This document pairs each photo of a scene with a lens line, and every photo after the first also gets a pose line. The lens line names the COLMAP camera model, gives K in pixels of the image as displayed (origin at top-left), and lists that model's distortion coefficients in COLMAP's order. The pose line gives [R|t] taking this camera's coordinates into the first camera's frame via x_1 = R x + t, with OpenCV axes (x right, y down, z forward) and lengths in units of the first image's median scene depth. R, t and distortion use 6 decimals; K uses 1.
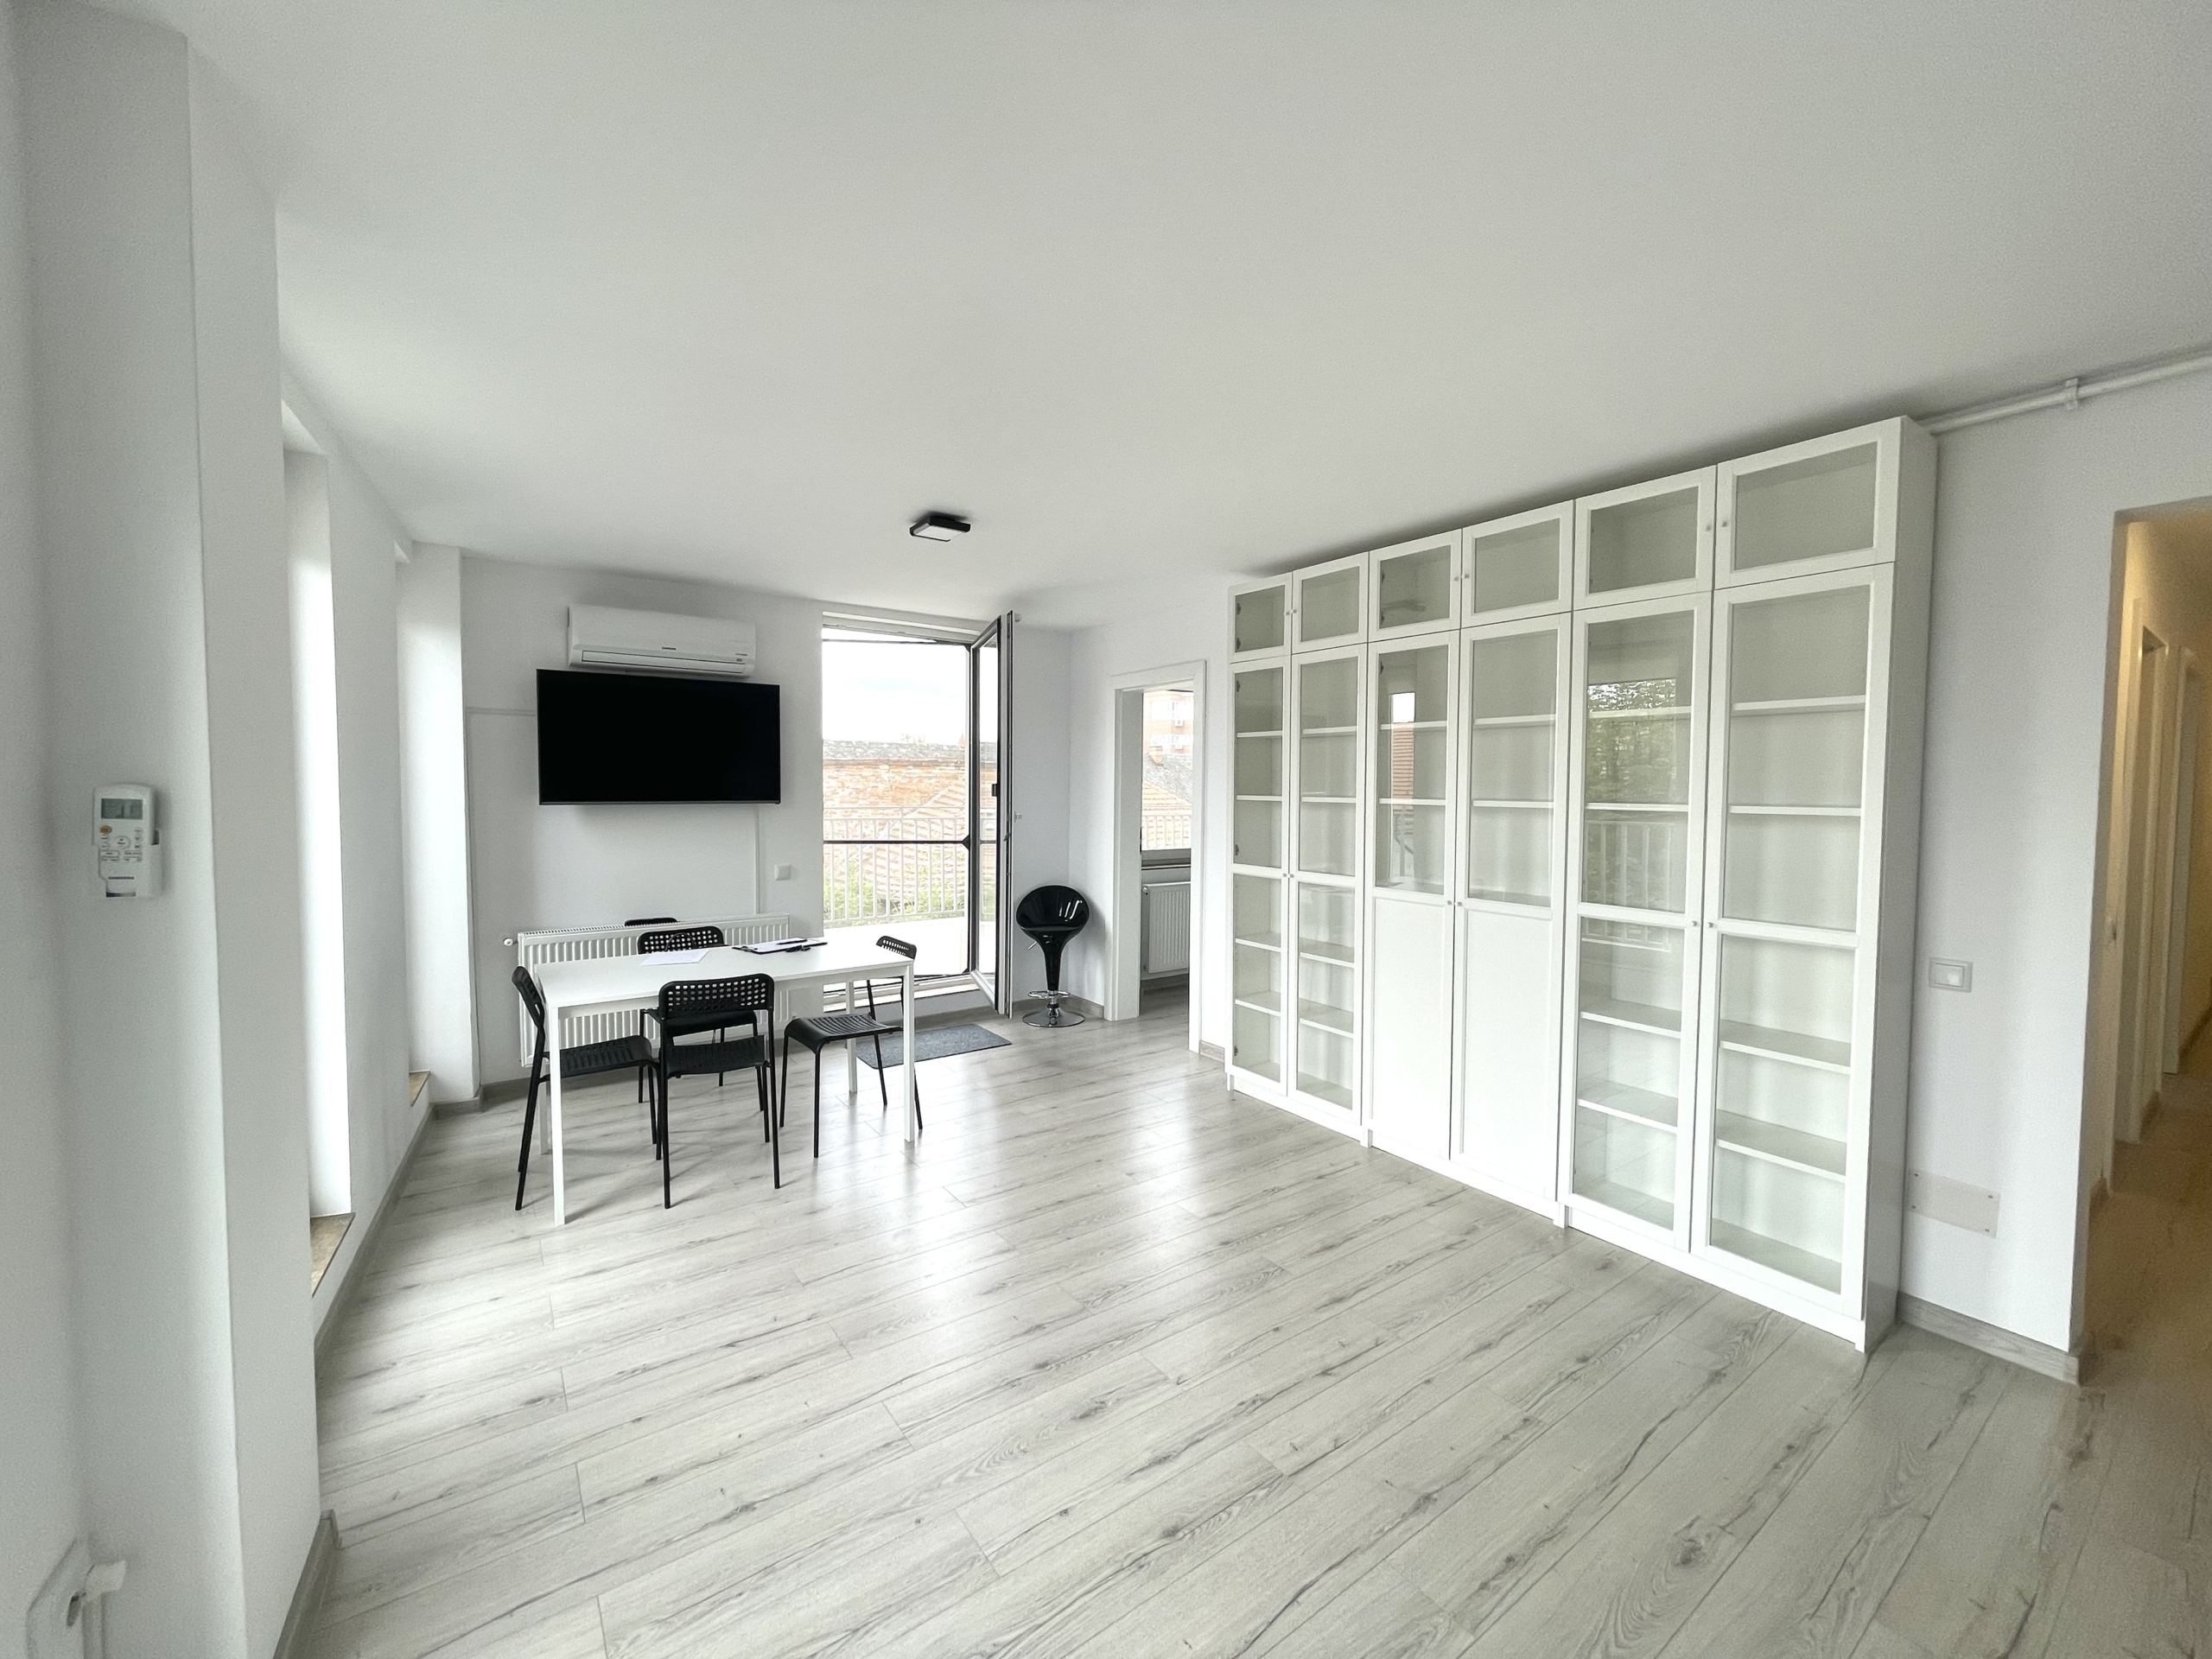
lens RADIAL K [[890.8, 0, 1108.5], [0, 890.8, 824.2], [0, 0, 1]] dist [-0.005126, 0.000997]
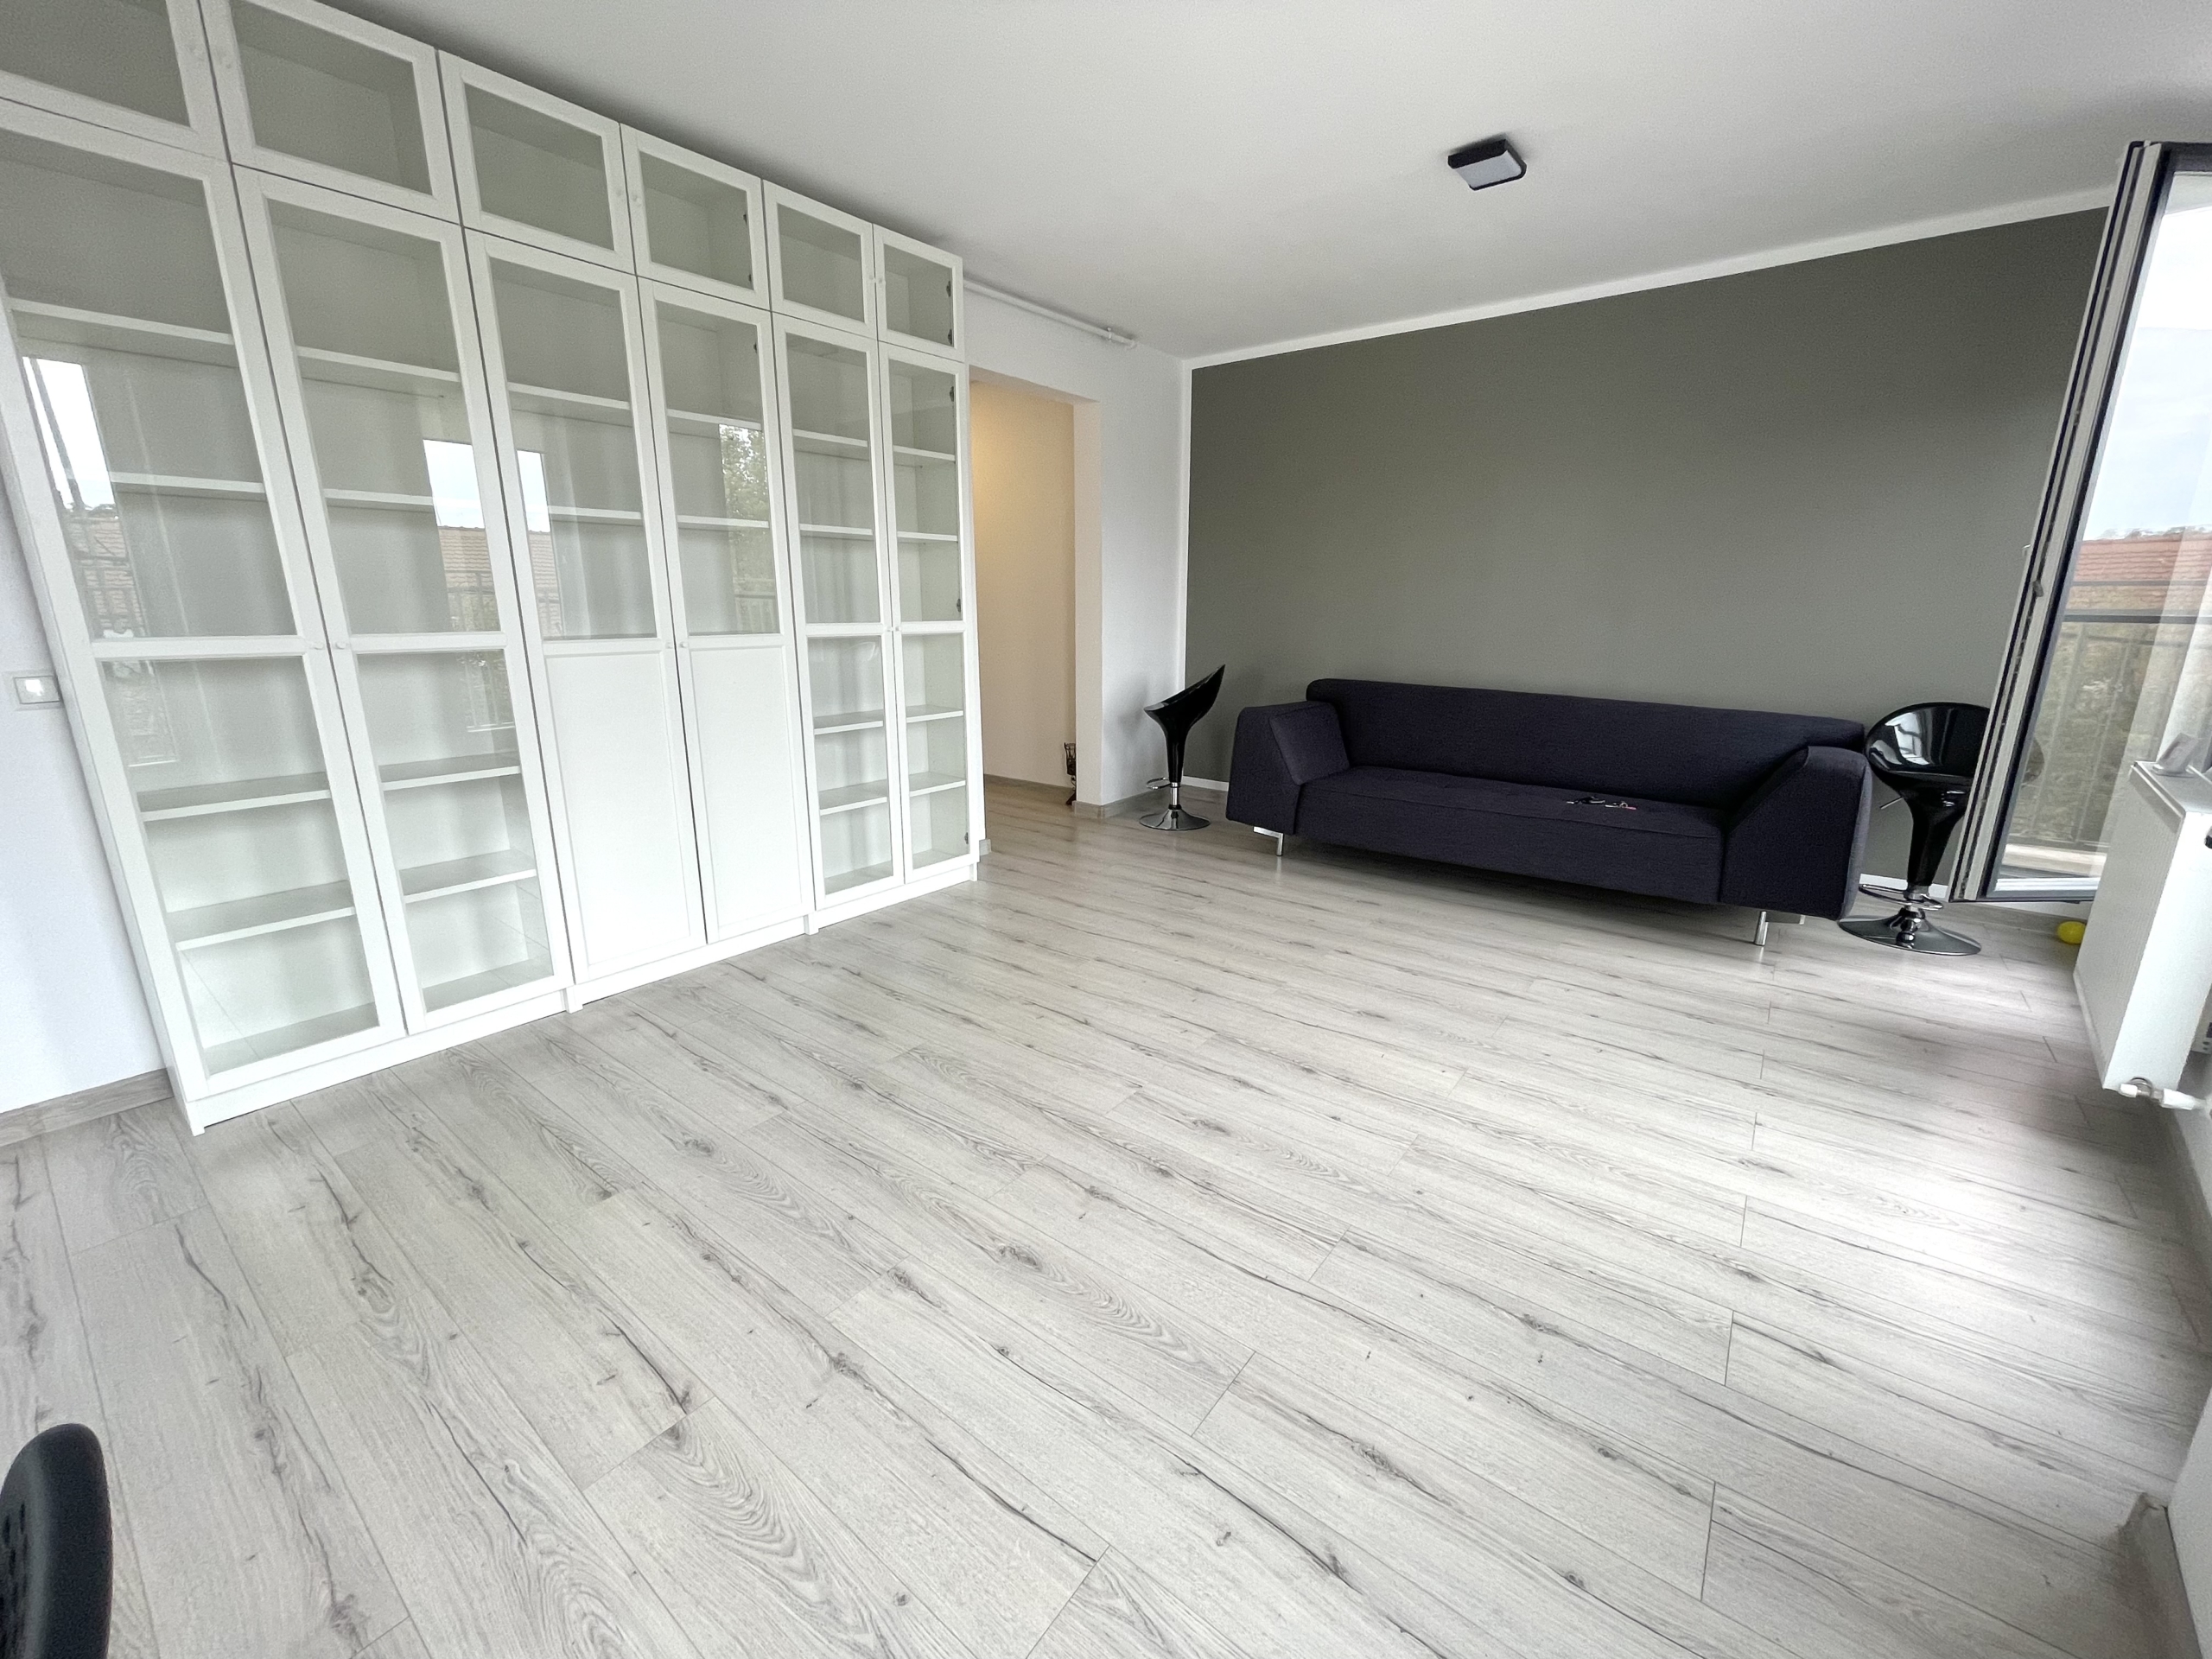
lens RADIAL K [[890.8, 0, 1106.3], [0, 890.8, 825.9], [0, 0, 1]] dist [-0.005126, 0.000997]
pose [[-0.286048, -0.242647, 0.926984, -0.791930], [0.036166, 0.963983, 0.263492, 0.070007], [-0.957533, 0.108897, -0.266970, 1.289927]]
